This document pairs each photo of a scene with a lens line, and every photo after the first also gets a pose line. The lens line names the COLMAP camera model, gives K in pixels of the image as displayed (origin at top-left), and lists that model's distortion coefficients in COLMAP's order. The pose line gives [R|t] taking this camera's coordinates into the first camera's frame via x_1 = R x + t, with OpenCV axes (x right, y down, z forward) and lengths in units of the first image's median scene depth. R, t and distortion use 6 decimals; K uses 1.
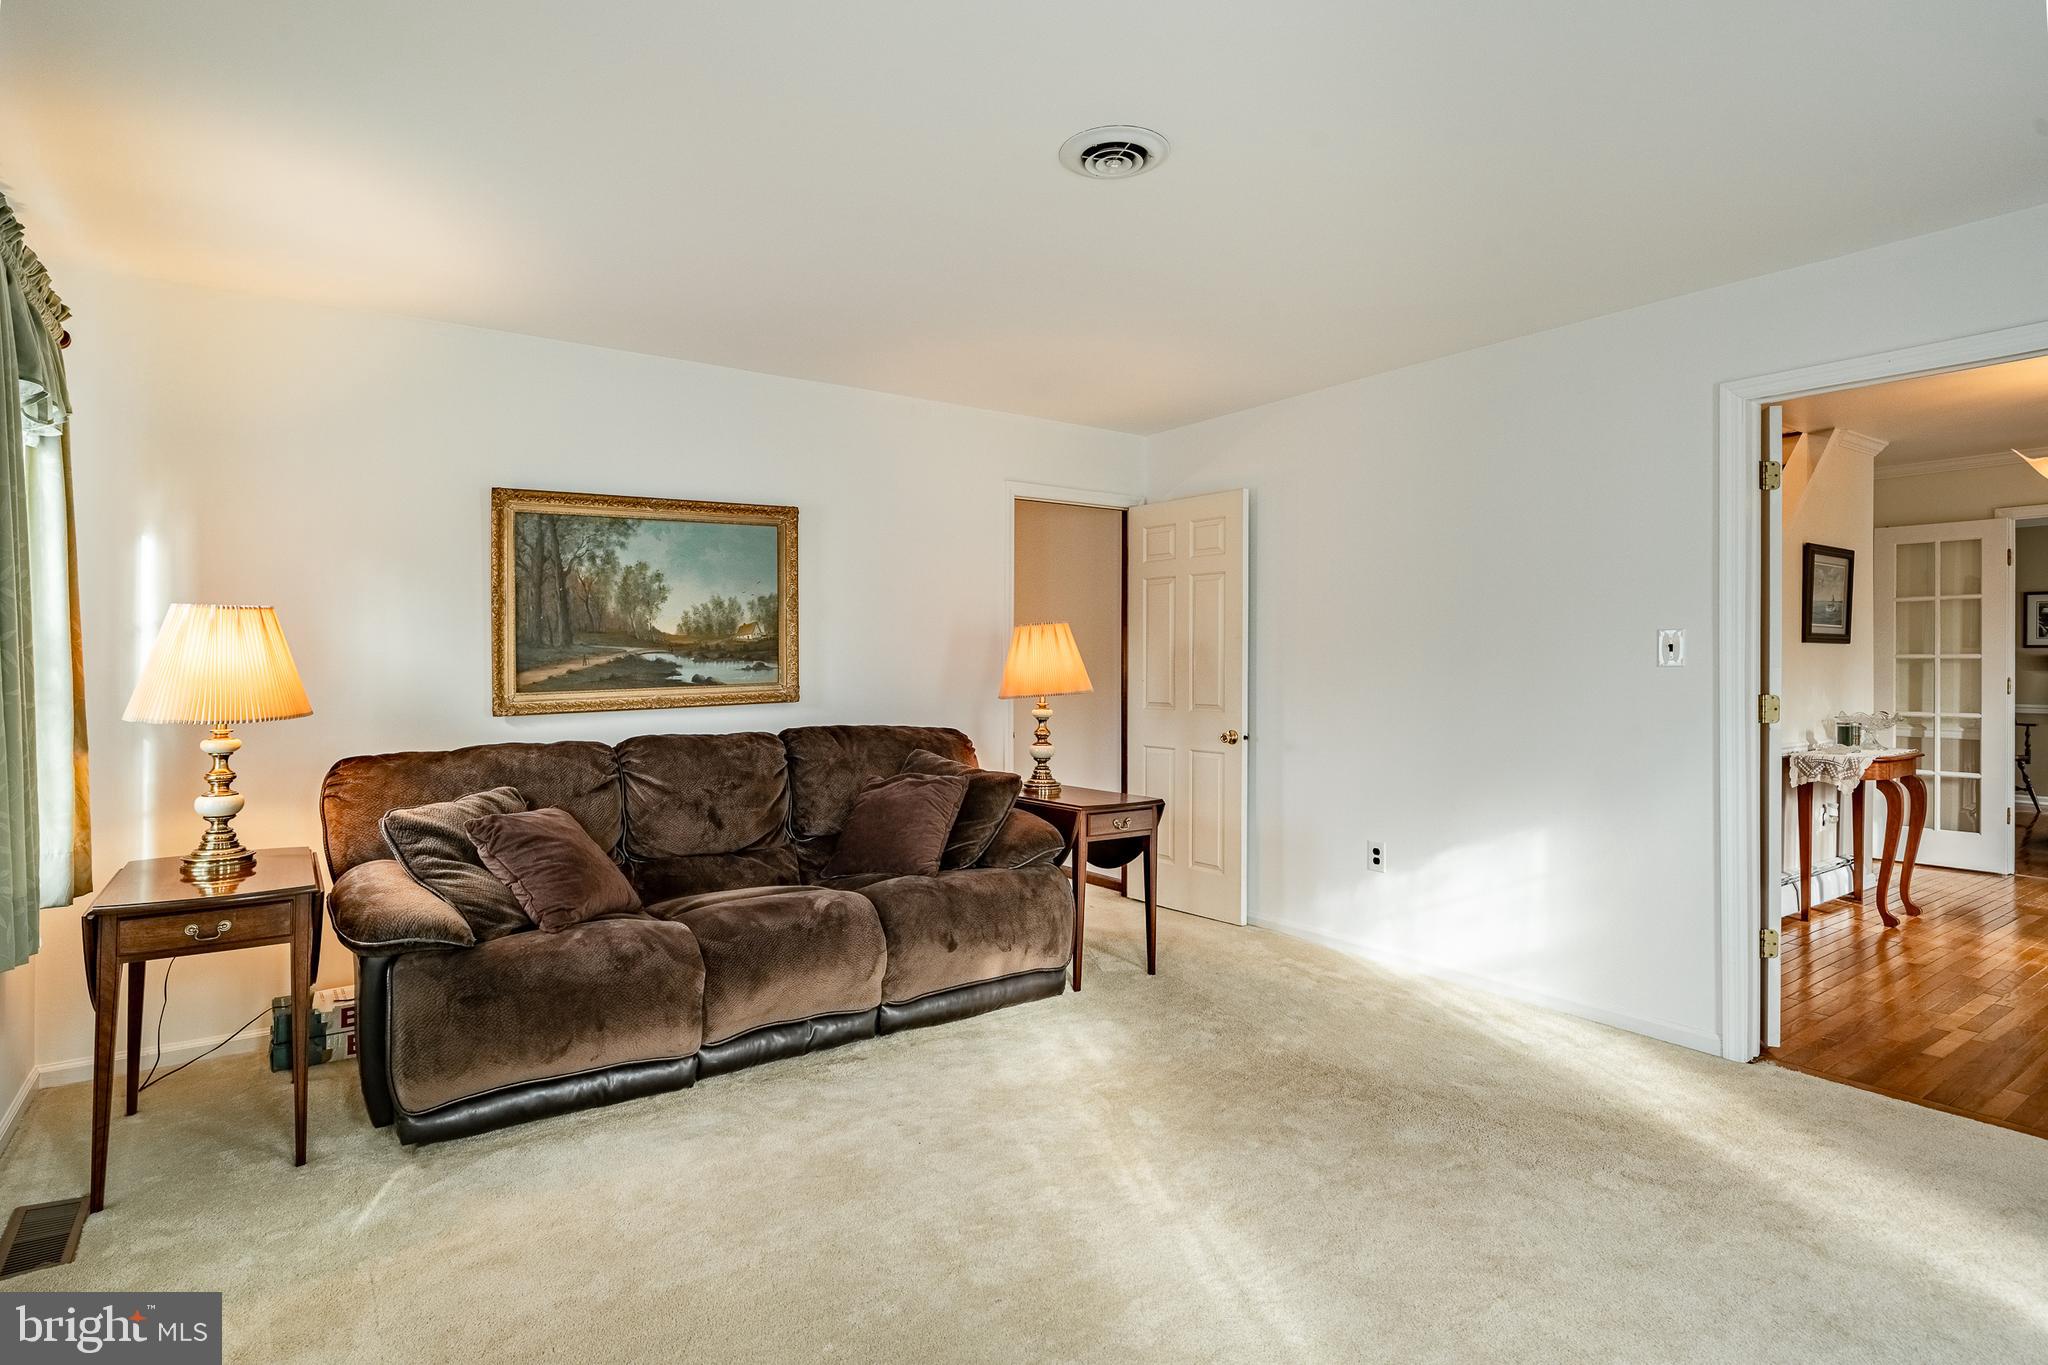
lens RADIAL K [[950.2, 0, 984.8], [0, 950.2, 725.9], [0, 0, 1]] dist [-0.002124, -0.000092]
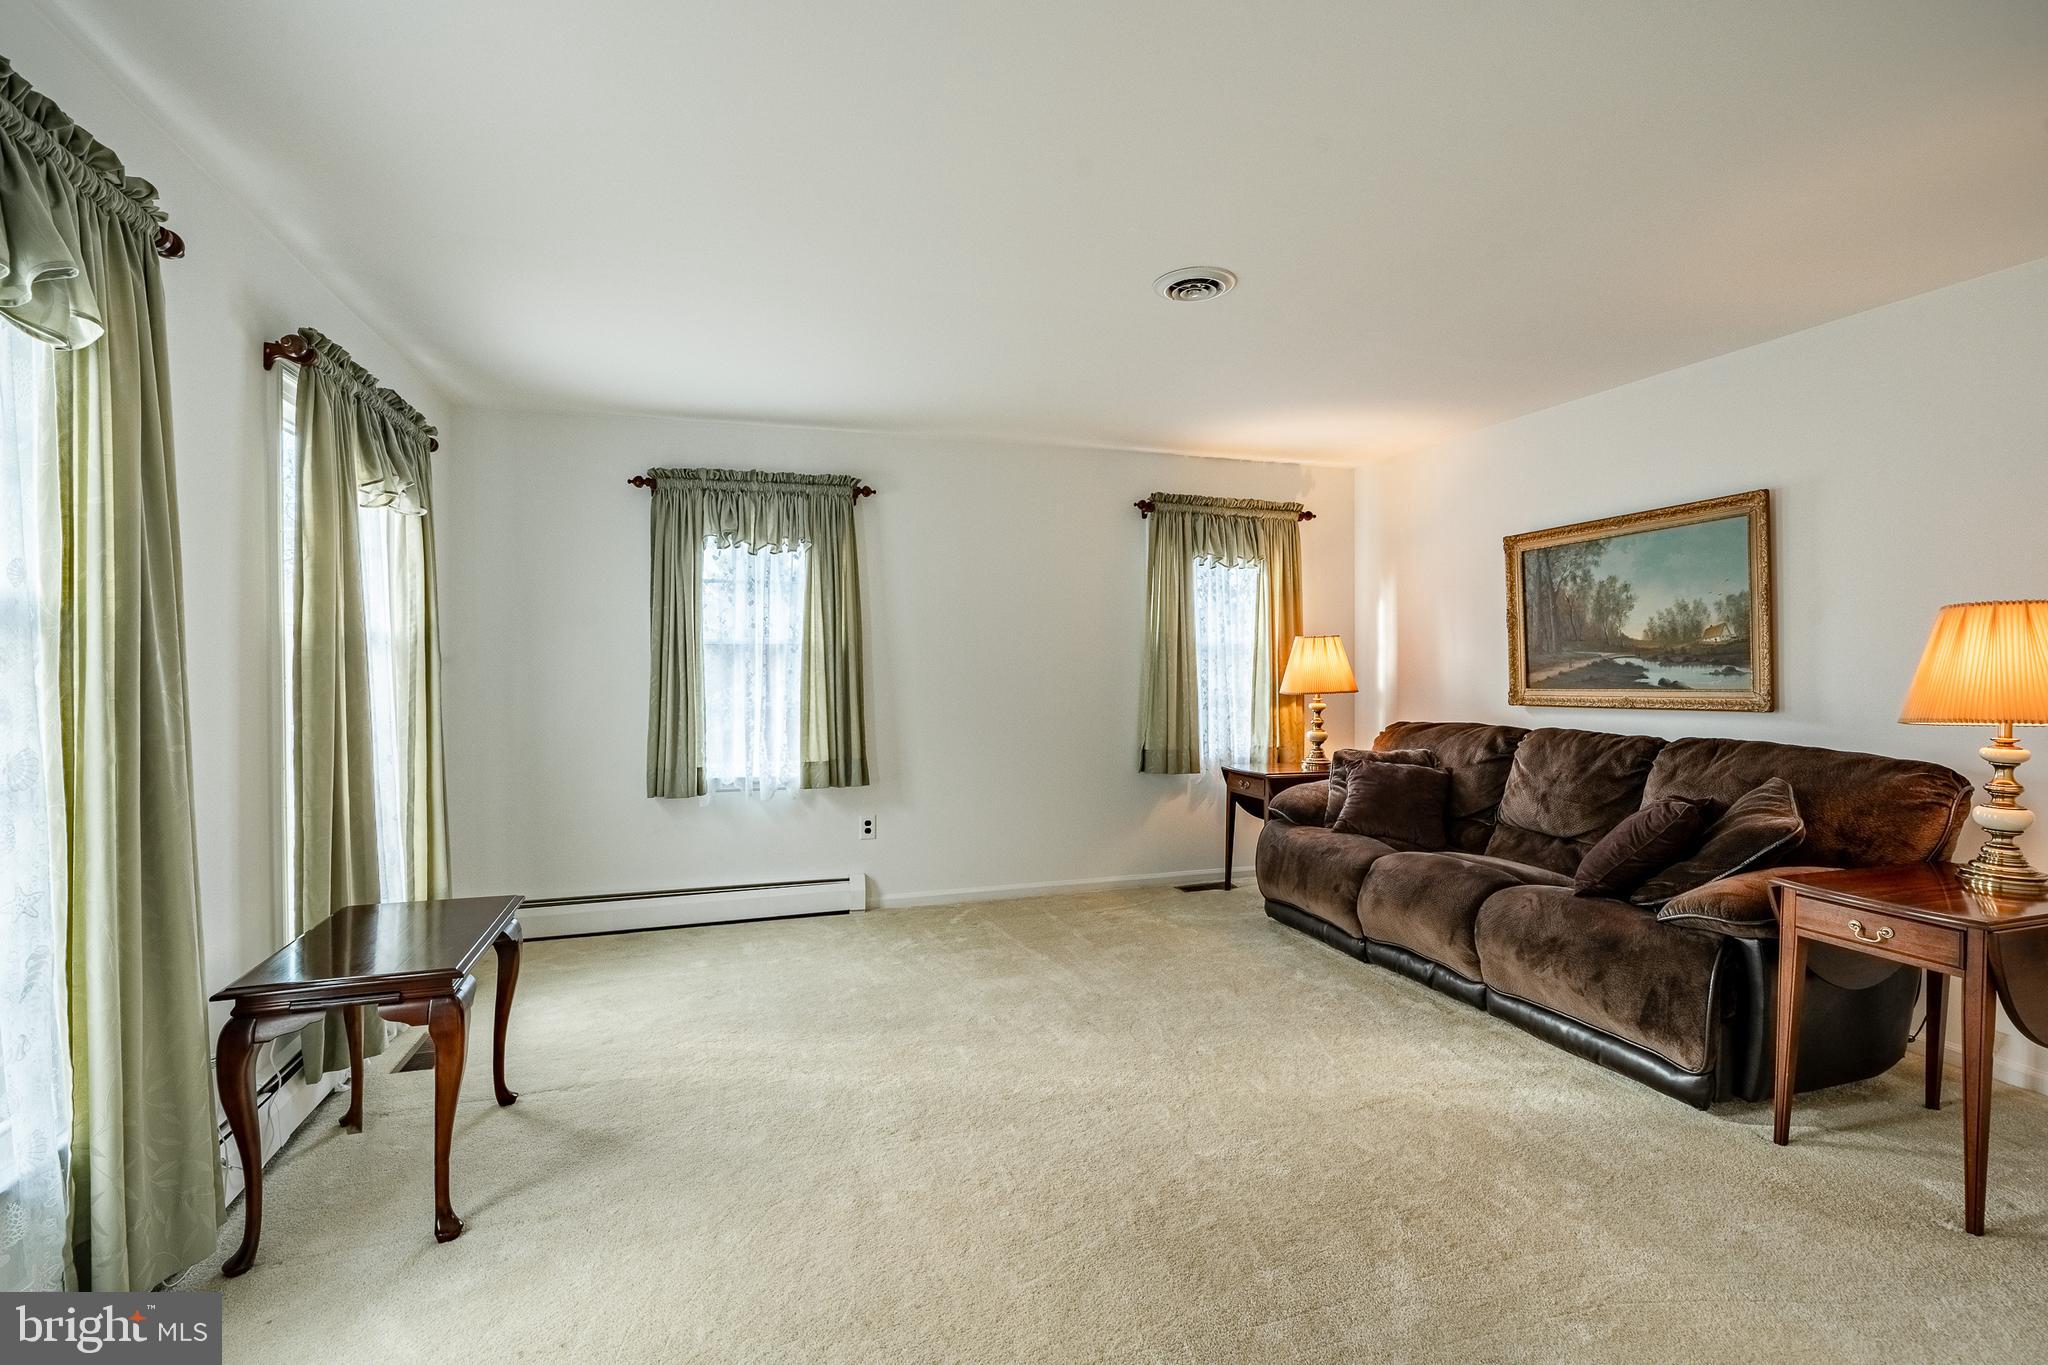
lens RADIAL K [[907.9, 0, 1019.9], [0, 907.9, 674.6], [0, 0, 1]] dist [0.001892, 0.000172]
pose [[-0.213974, 0.011922, -0.976767, 0.808164], [-0.072939, 0.996939, 0.028146, -0.035736], [0.974112, 0.077266, -0.212450, 0.546856]]
